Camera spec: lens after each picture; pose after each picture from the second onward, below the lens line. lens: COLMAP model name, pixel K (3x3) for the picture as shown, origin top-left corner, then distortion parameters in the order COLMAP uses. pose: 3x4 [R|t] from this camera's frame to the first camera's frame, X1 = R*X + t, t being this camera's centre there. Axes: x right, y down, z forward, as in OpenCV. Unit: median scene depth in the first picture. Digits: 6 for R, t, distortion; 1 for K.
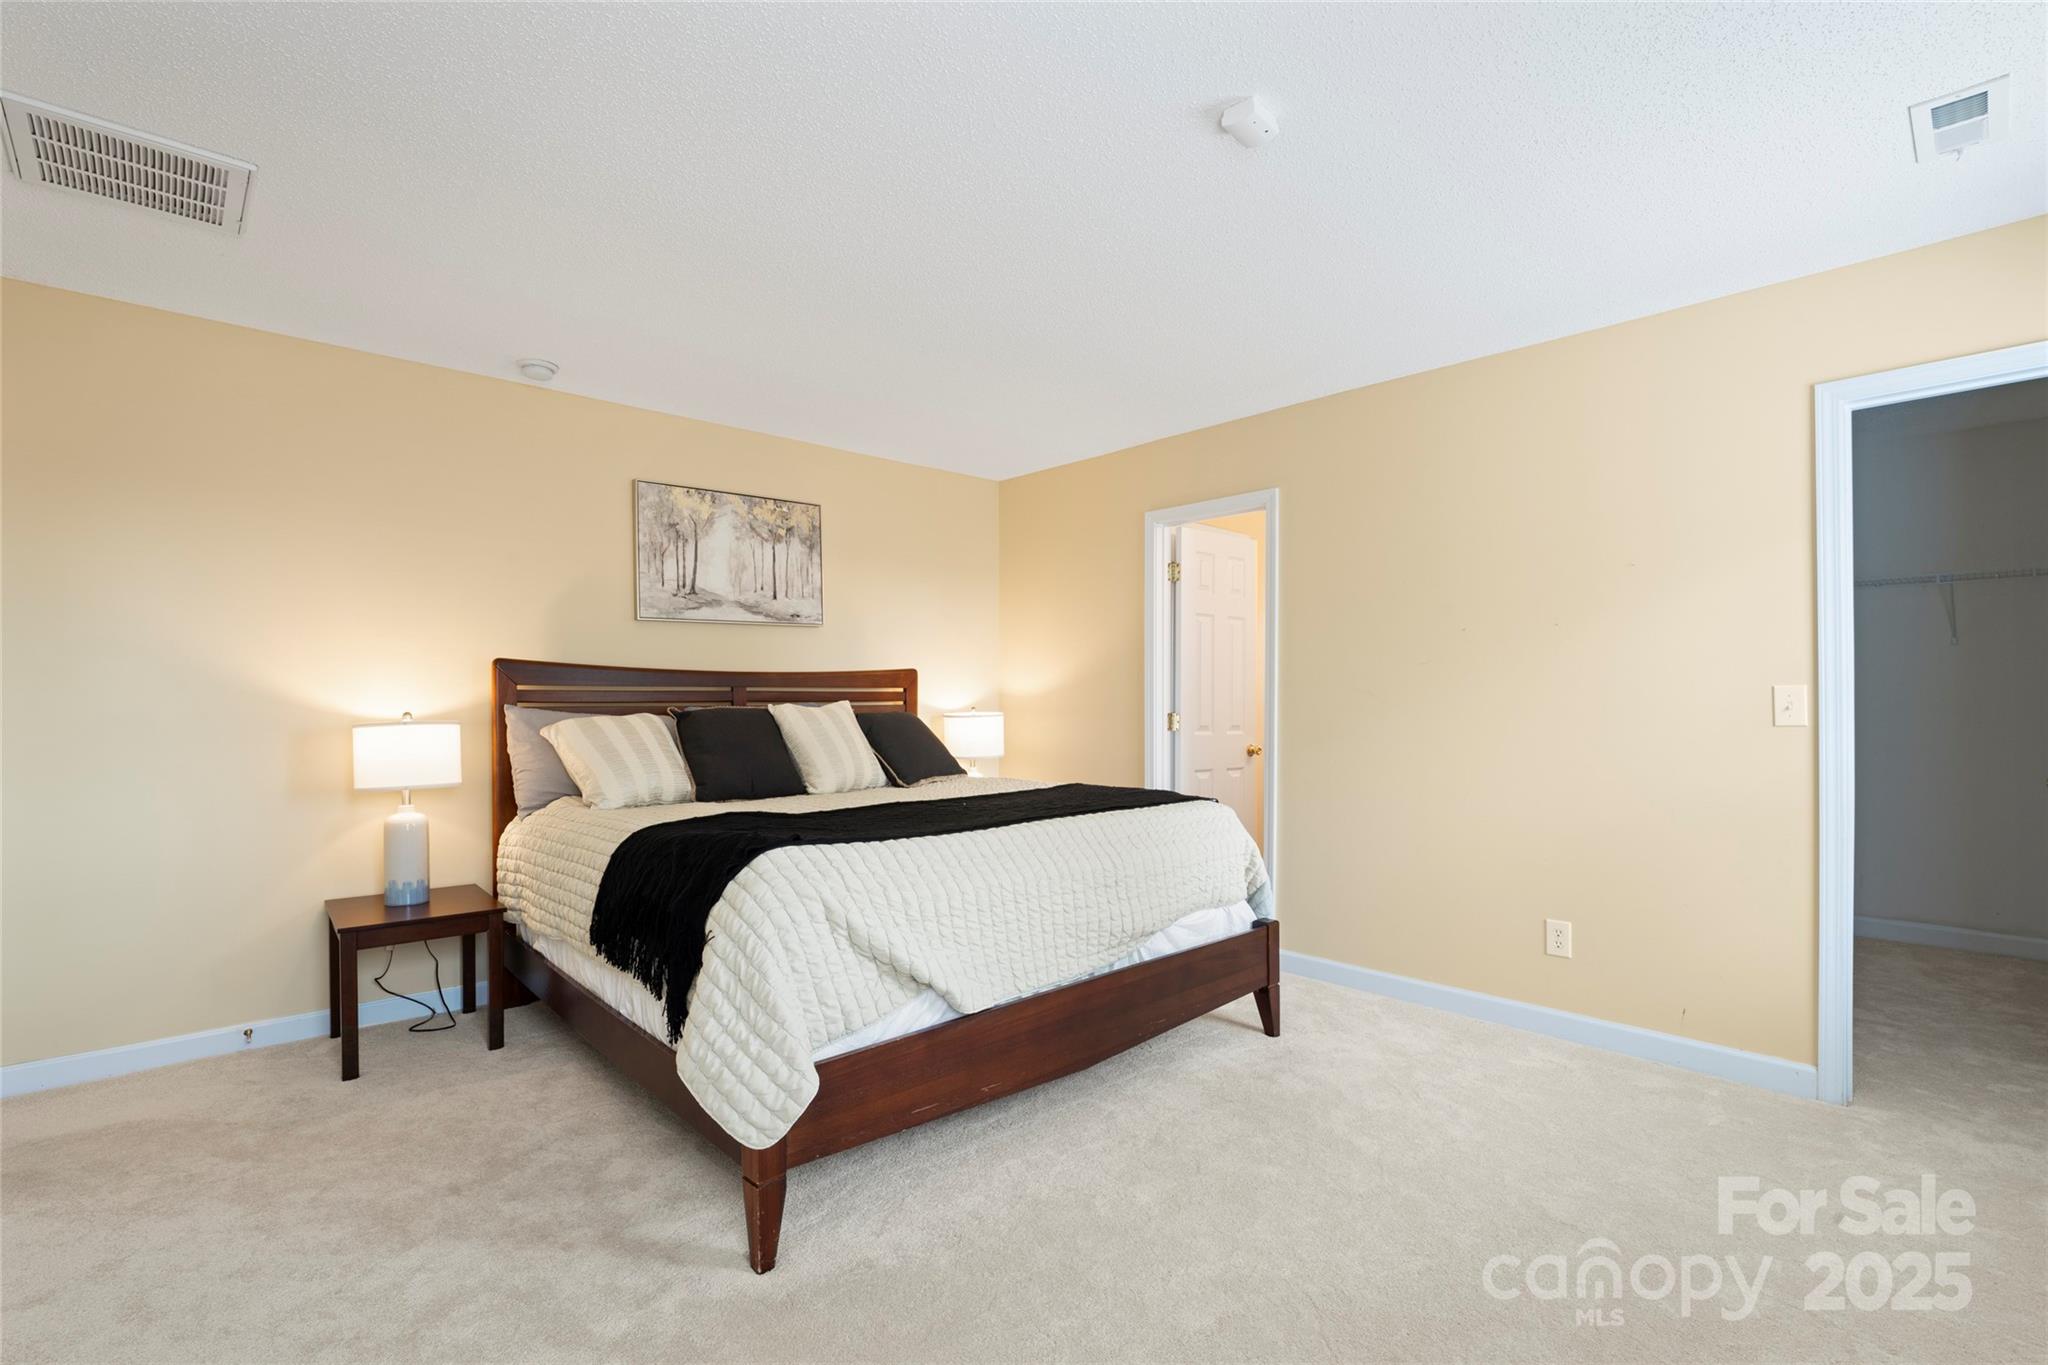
lens RADIAL K [[934.4, 0, 1008.8], [0, 934.4, 689.5], [0, 0, 1]] dist [-0.006843, 0.001113]
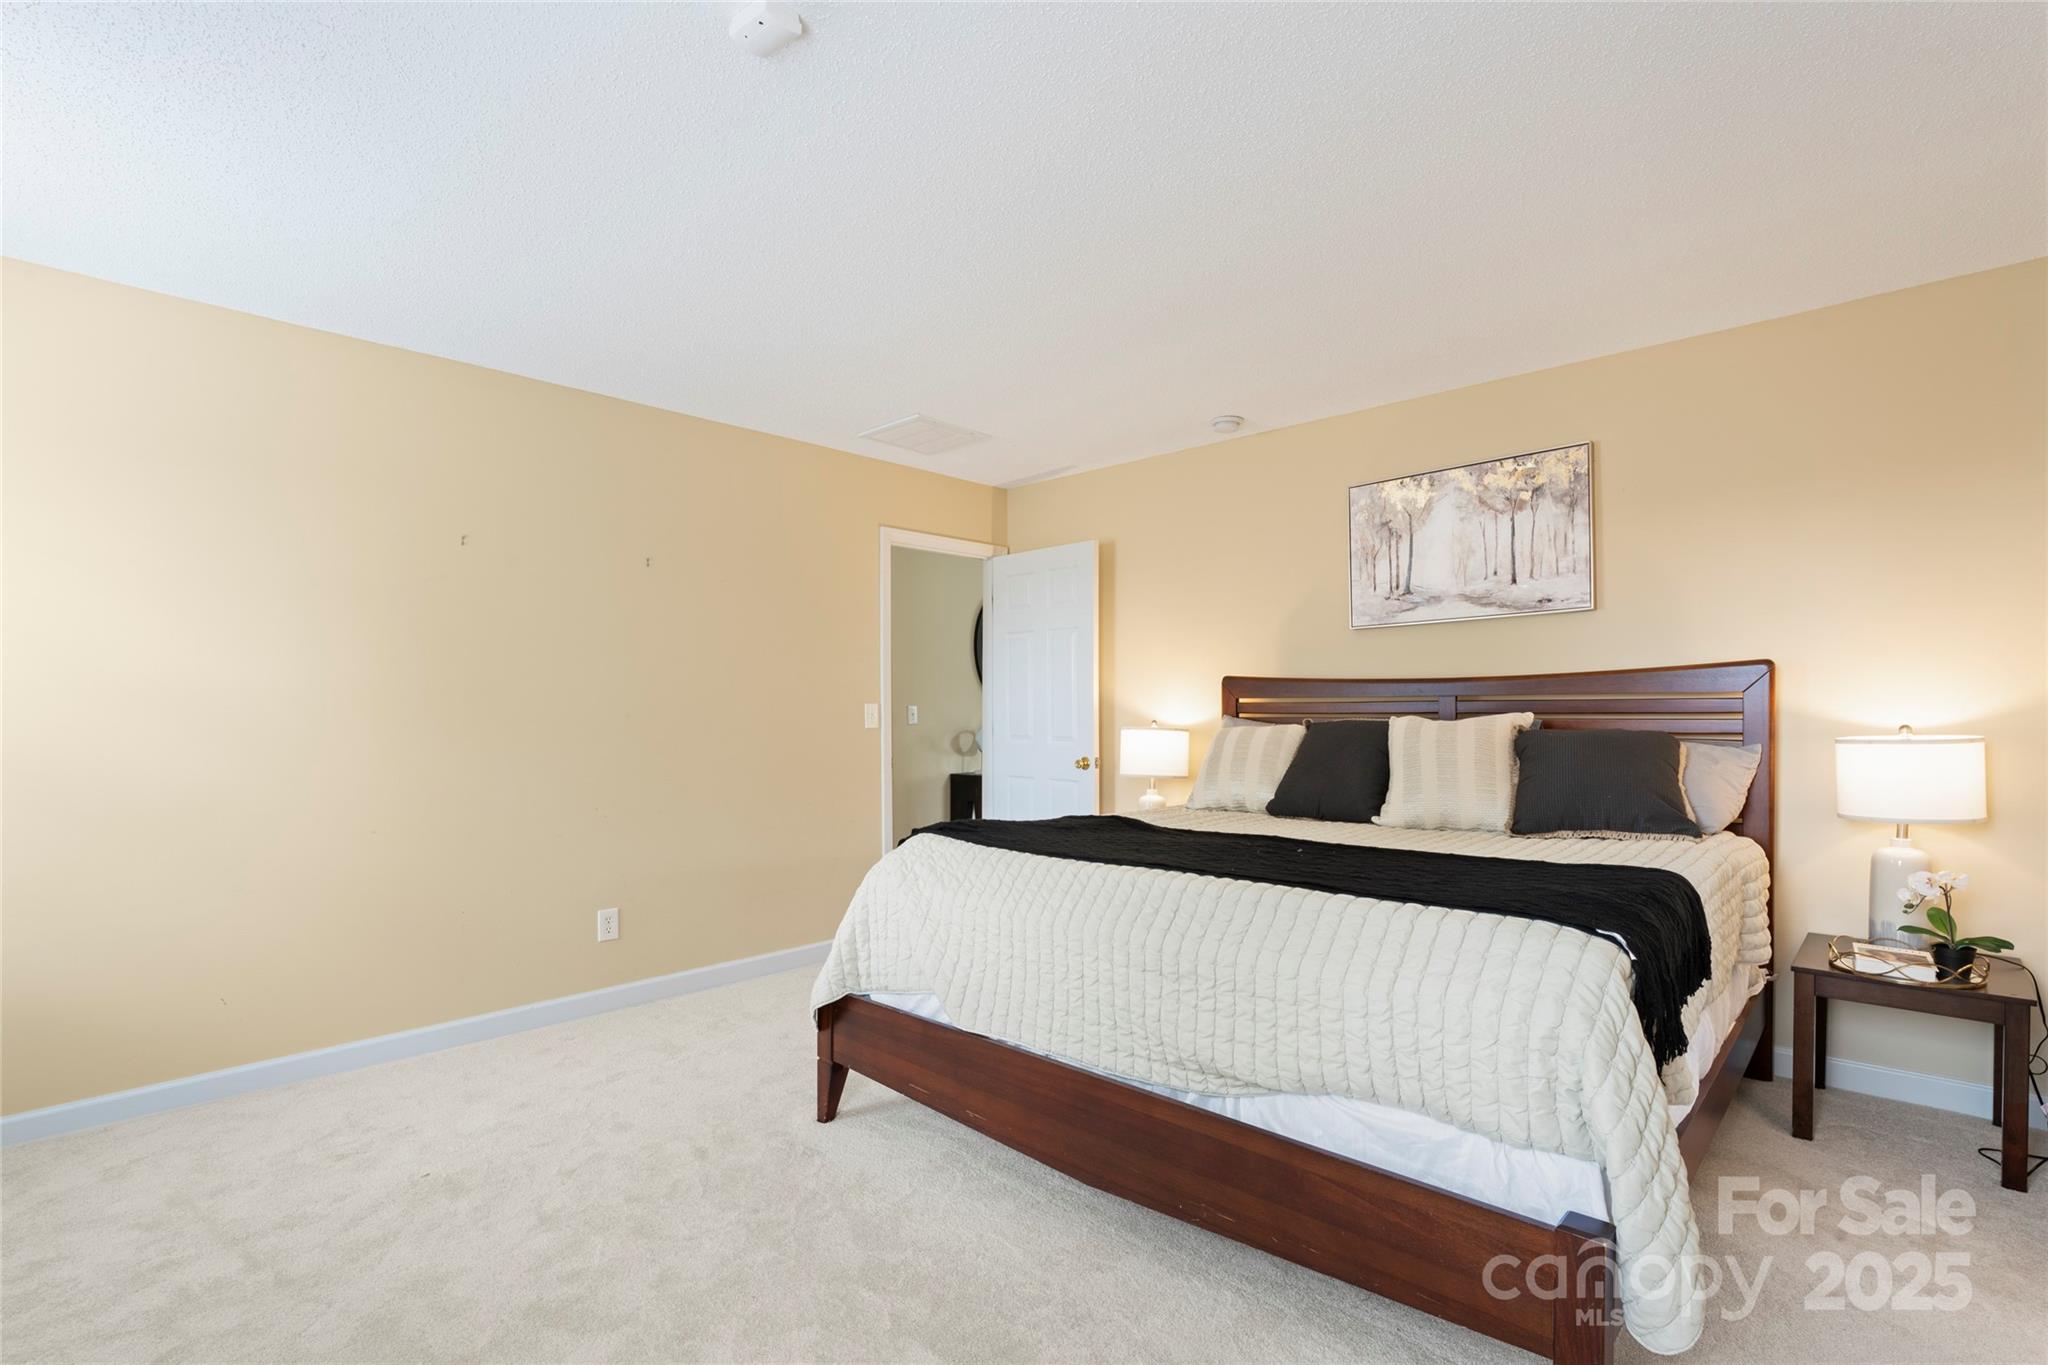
lens RADIAL K [[934.4, 0, 1009.2], [0, 934.4, 701.3], [0, 0, 1]] dist [-0.006843, 0.001113]
pose [[0.064713, -0.009455, -0.997859, 0.523181], [0.008564, 0.999924, -0.008920, 0.005734], [0.997867, -0.007969, 0.064789, 0.543737]]
